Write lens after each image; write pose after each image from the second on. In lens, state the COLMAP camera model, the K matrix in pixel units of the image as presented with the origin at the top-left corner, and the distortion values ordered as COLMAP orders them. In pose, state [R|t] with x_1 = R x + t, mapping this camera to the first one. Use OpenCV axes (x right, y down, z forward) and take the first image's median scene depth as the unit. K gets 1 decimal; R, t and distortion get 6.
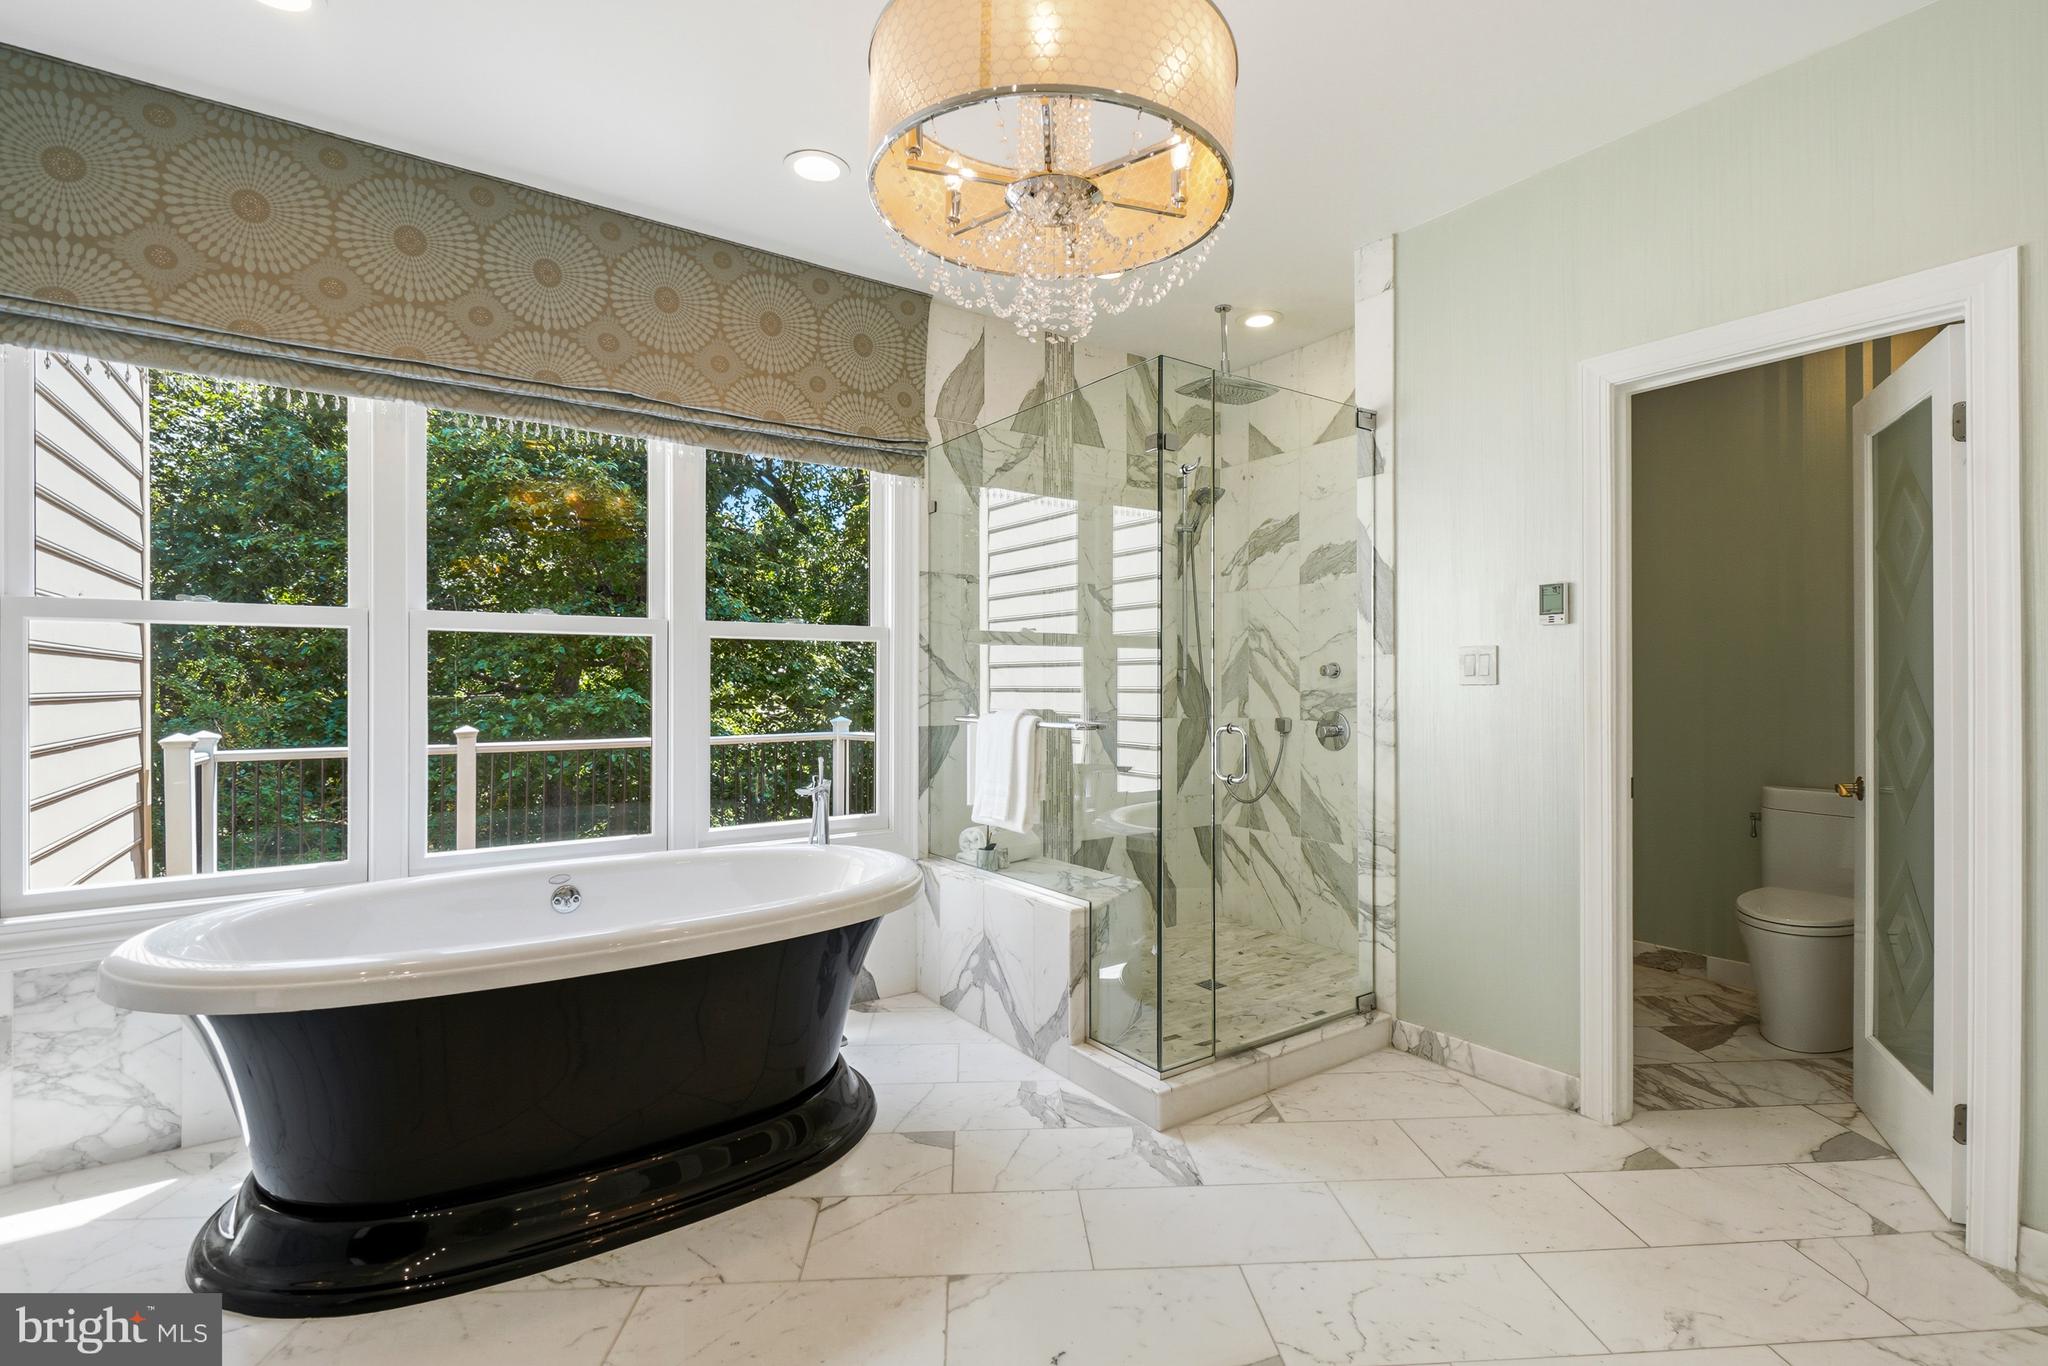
lens RADIAL K [[920.3, 0, 1034.5], [0, 920.3, 694.5], [0, 0, 1]] dist [-0.008789, 0.000706]
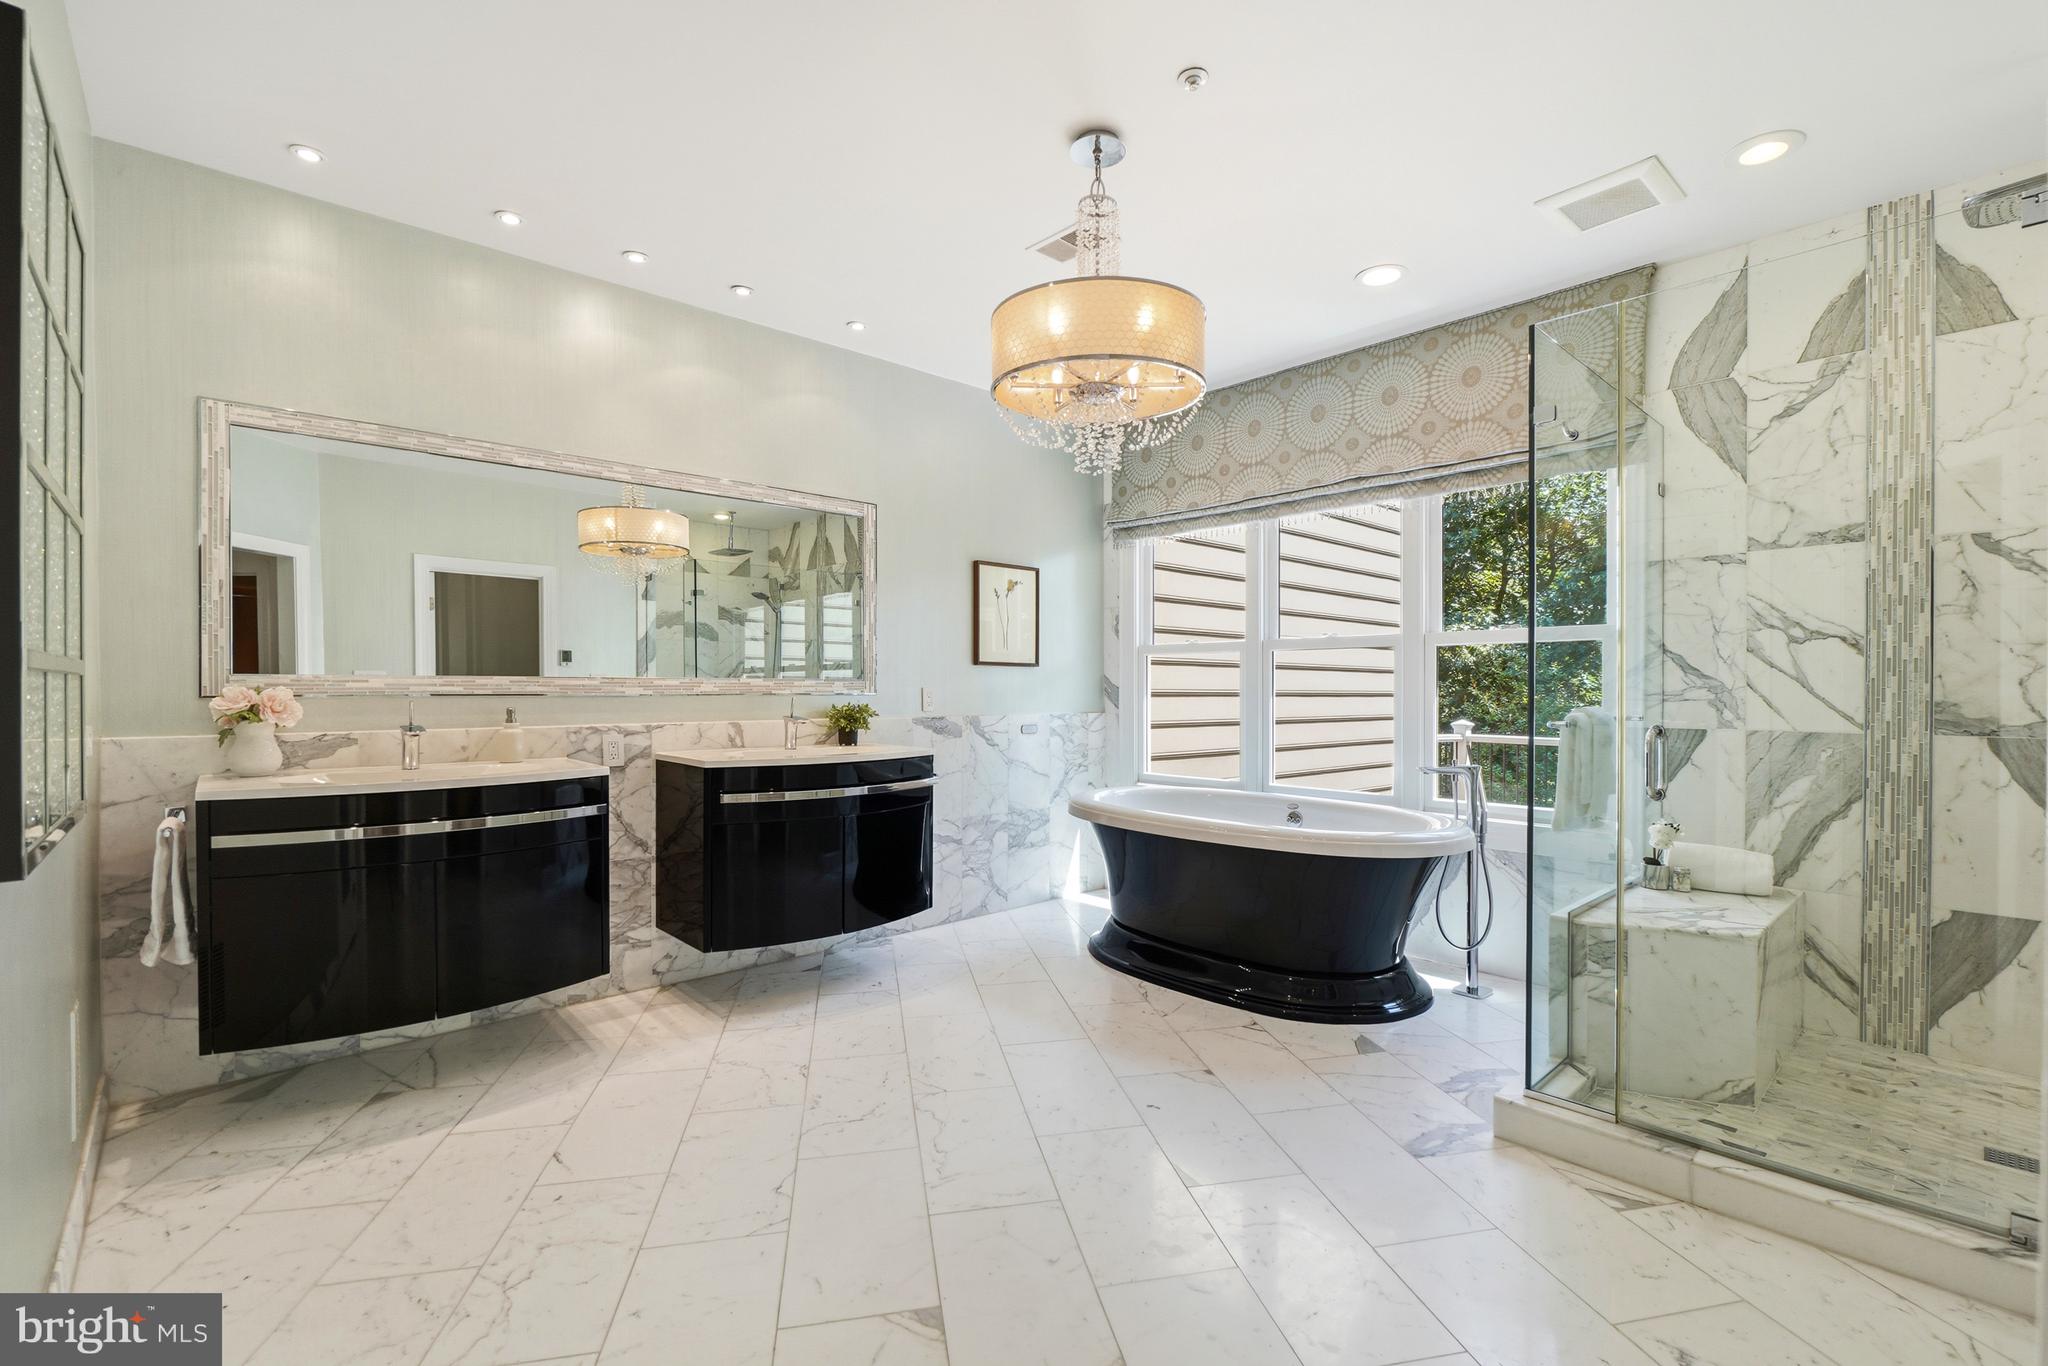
lens RADIAL K [[920.3, 0, 1030.8], [0, 920.3, 694.5], [0, 0, 1]] dist [-0.008789, 0.000706]
pose [[0.124964, 0.006570, -0.992139, 0.725579], [-0.016063, 0.999860, 0.004598, 0.006654], [0.992031, 0.015362, 0.125053, 0.265863]]
